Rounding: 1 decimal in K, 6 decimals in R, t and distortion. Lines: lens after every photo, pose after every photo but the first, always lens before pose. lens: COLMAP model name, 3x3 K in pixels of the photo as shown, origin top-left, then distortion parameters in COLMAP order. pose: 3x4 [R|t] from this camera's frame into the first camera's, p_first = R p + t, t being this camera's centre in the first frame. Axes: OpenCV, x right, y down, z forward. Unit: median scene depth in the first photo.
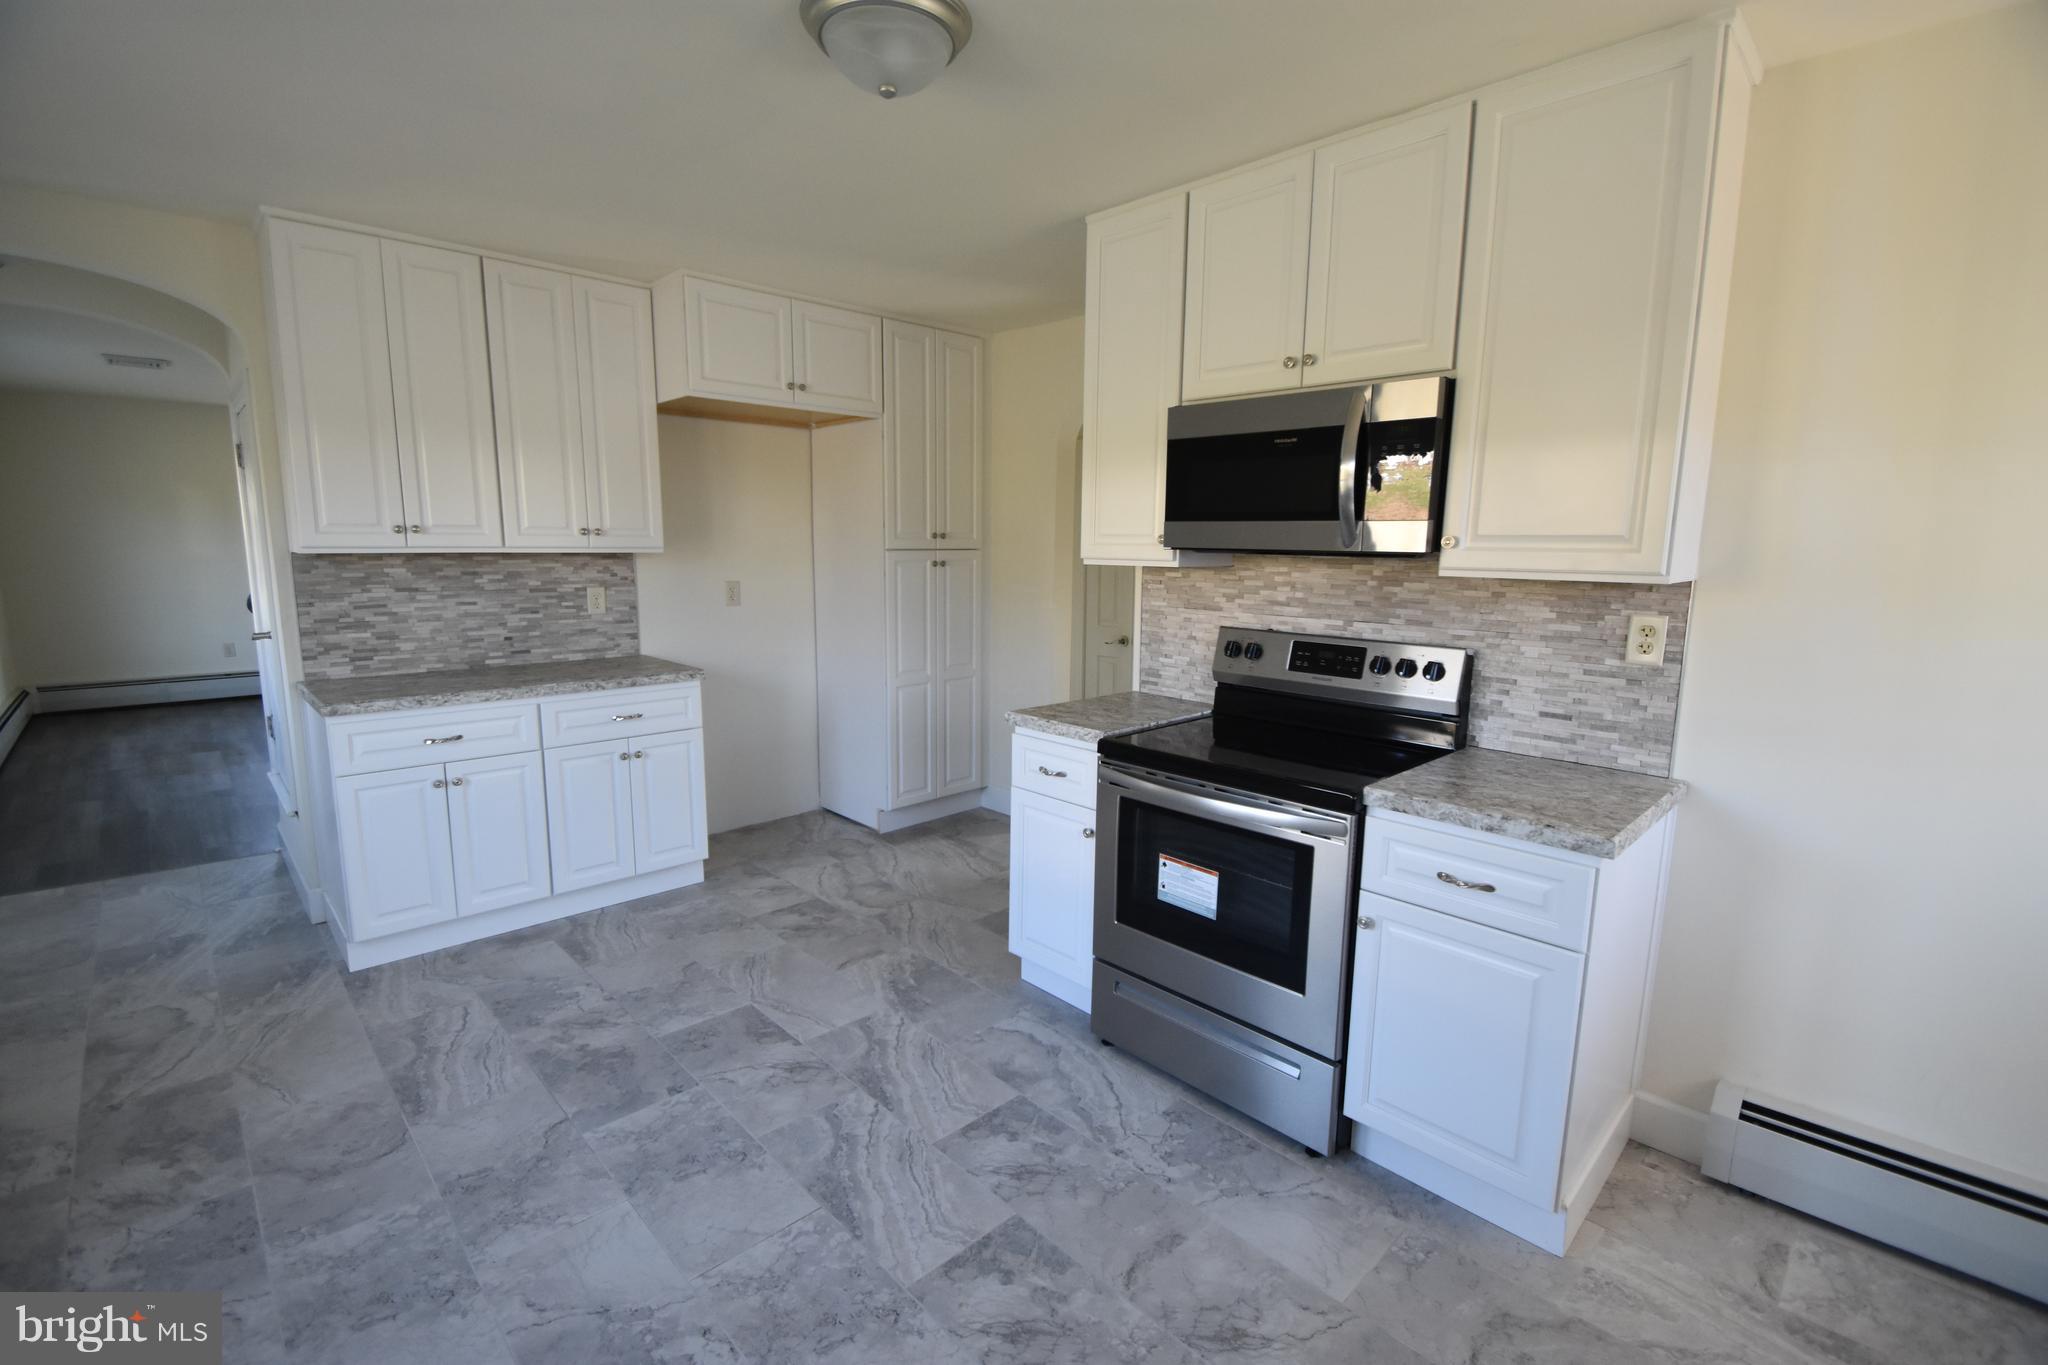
lens RADIAL K [[908.4, 0, 1029.5], [0, 908.4, 680.1], [0, 0, 1]] dist [-0.004653, -0.001860]
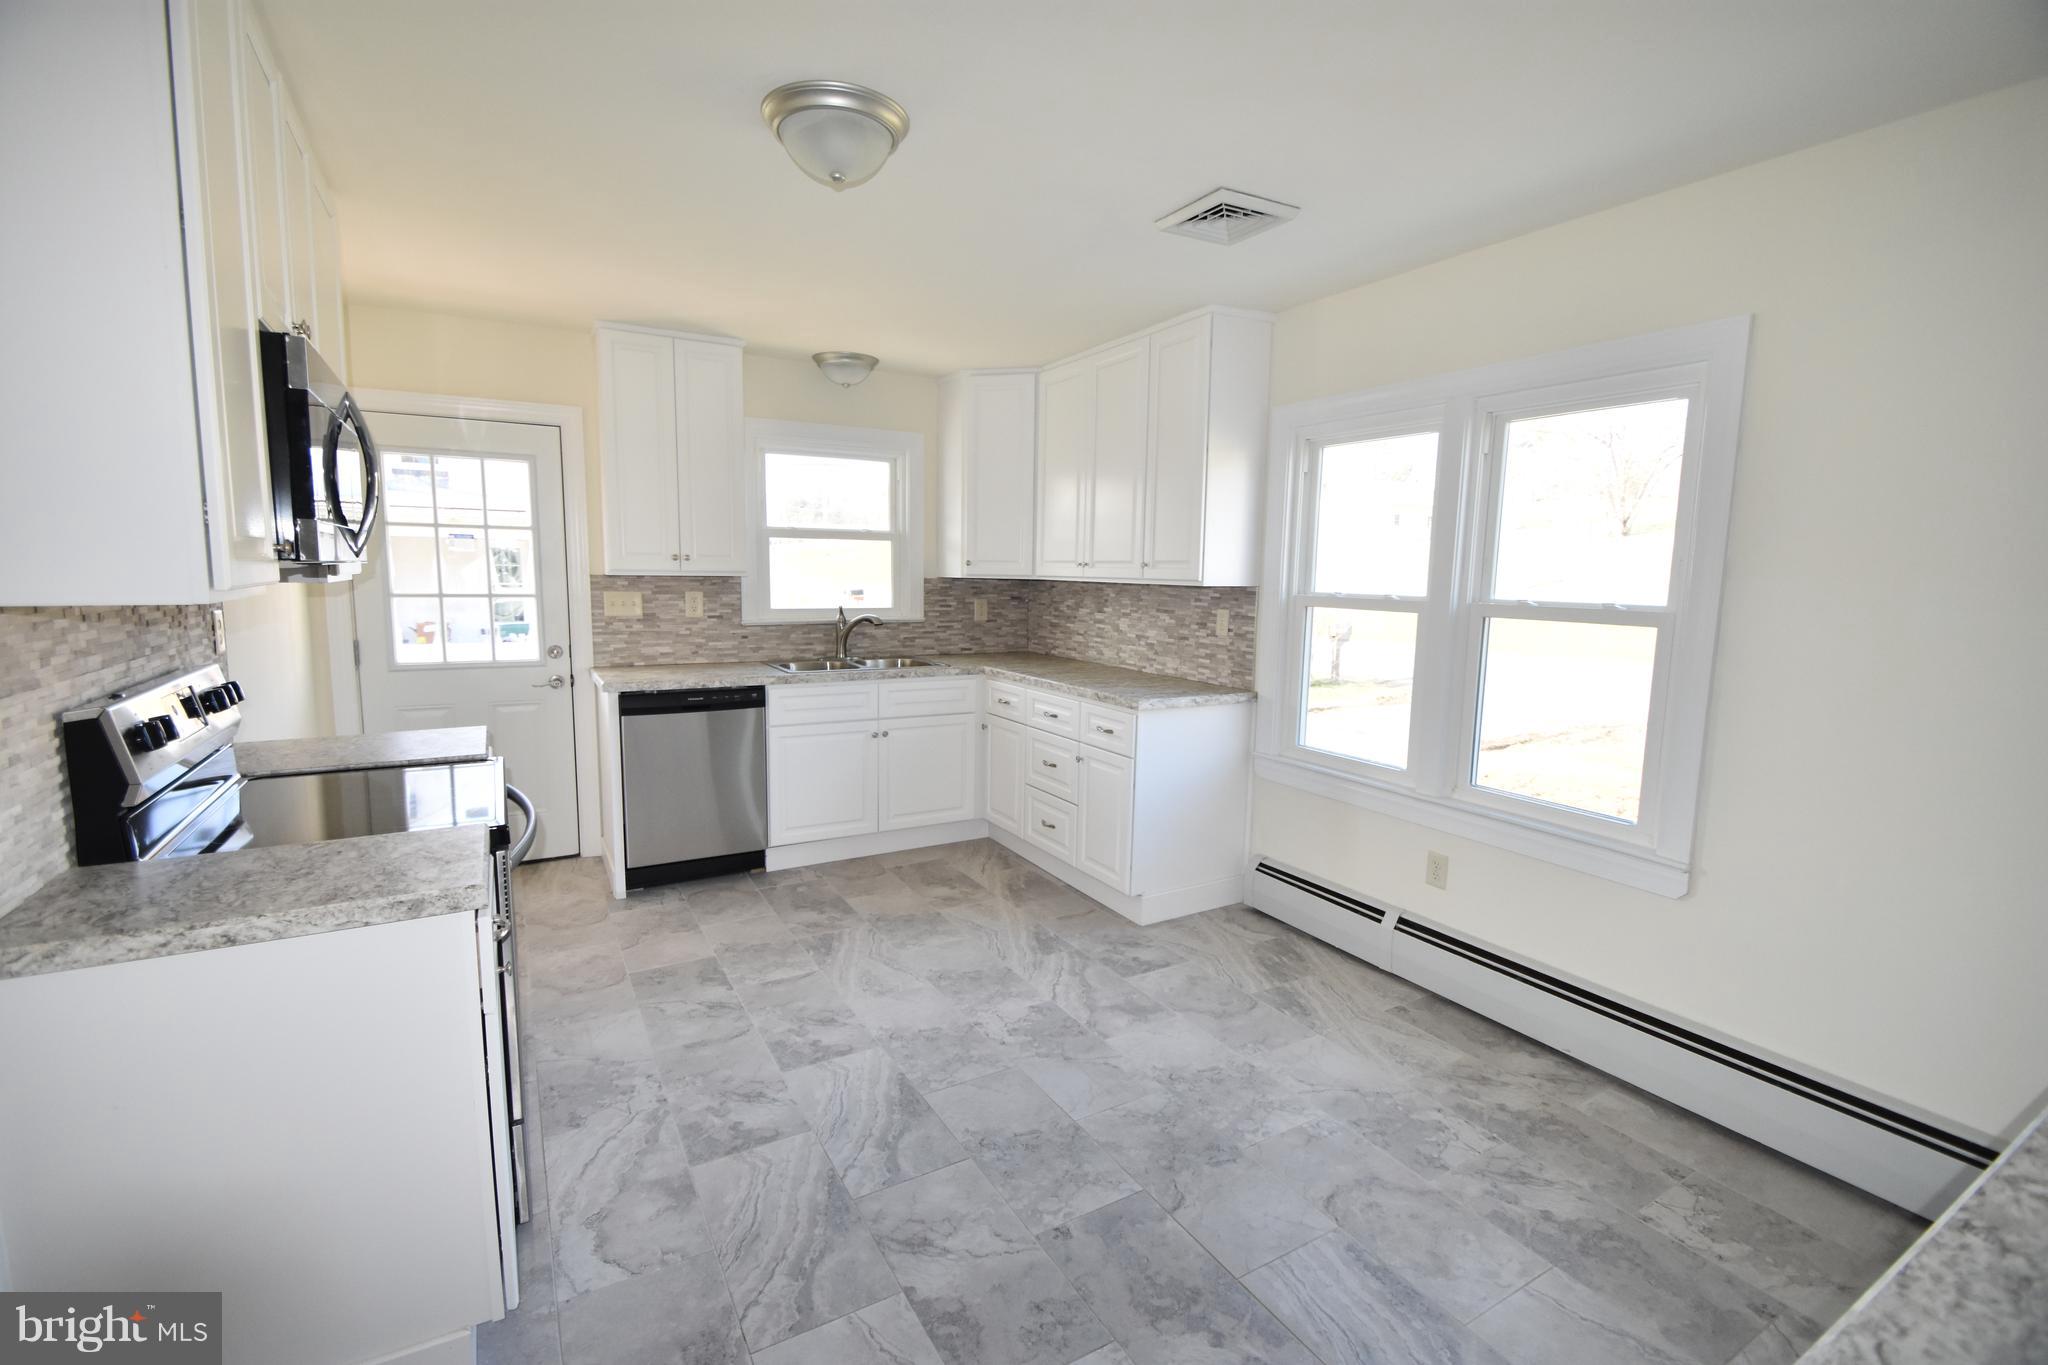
lens RADIAL K [[908.4, 0, 1026.6], [0, 908.4, 680.5], [0, 0, 1]] dist [-0.004653, -0.001860]
pose [[-0.969537, -0.055620, 0.238547, -0.552780], [0.012421, 0.961461, 0.274661, -0.269492], [-0.244631, 0.269257, -0.931481, 1.717491]]
